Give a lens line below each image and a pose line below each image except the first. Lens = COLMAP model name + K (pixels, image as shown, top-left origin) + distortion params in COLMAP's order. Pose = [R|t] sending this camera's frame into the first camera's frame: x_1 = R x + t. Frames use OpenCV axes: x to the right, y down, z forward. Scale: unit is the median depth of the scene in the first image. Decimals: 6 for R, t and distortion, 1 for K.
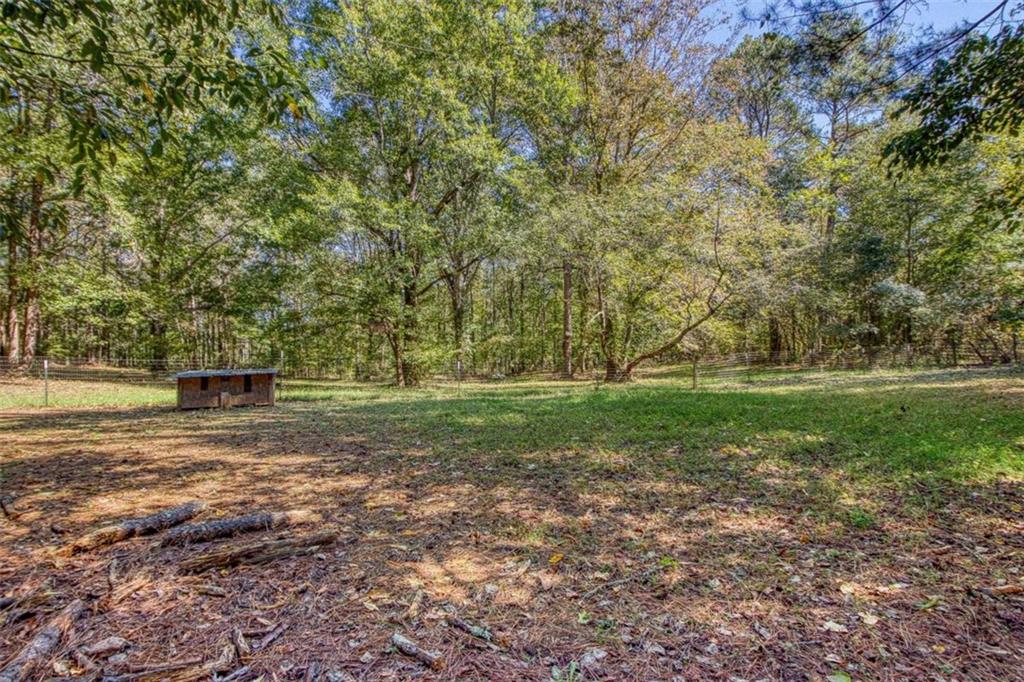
lens RADIAL K [[546.6, 0, 507.2], [0, 546.6, 339.6], [0, 0, 1]] dist [-0.004139, -0.000375]
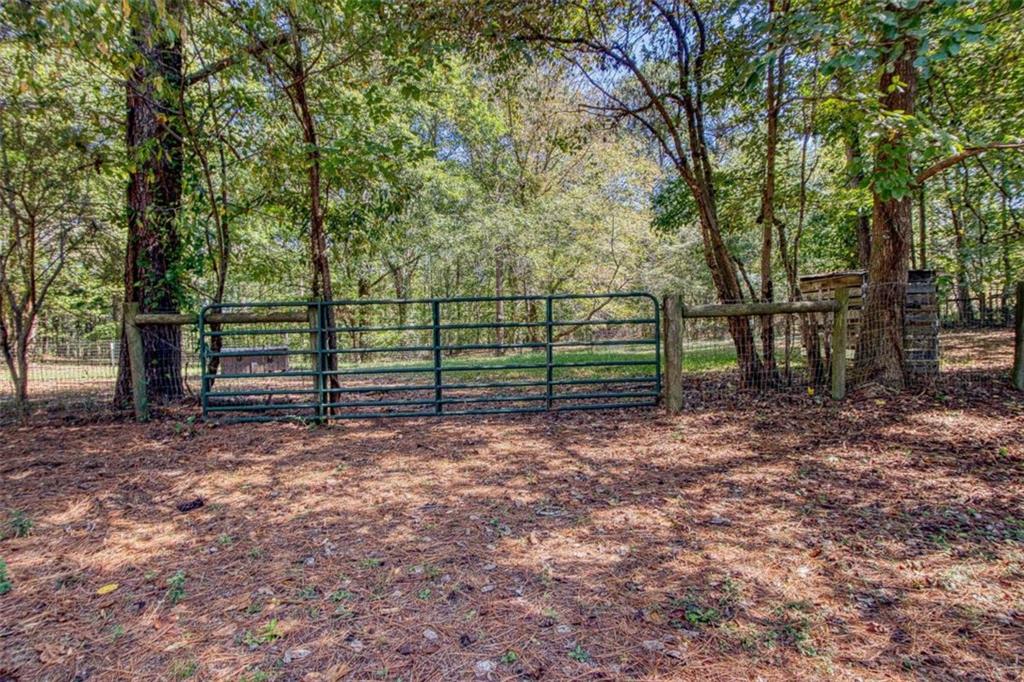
lens RADIAL K [[546.6, 0, 510.1], [0, 546.6, 337.8], [0, 0, 1]] dist [-0.004139, -0.000375]
pose [[0.991369, -0.024314, 0.128826, -0.025670], [0.020725, 0.999361, 0.029126, 0.002038], [-0.129452, -0.026205, 0.991239, -0.228794]]
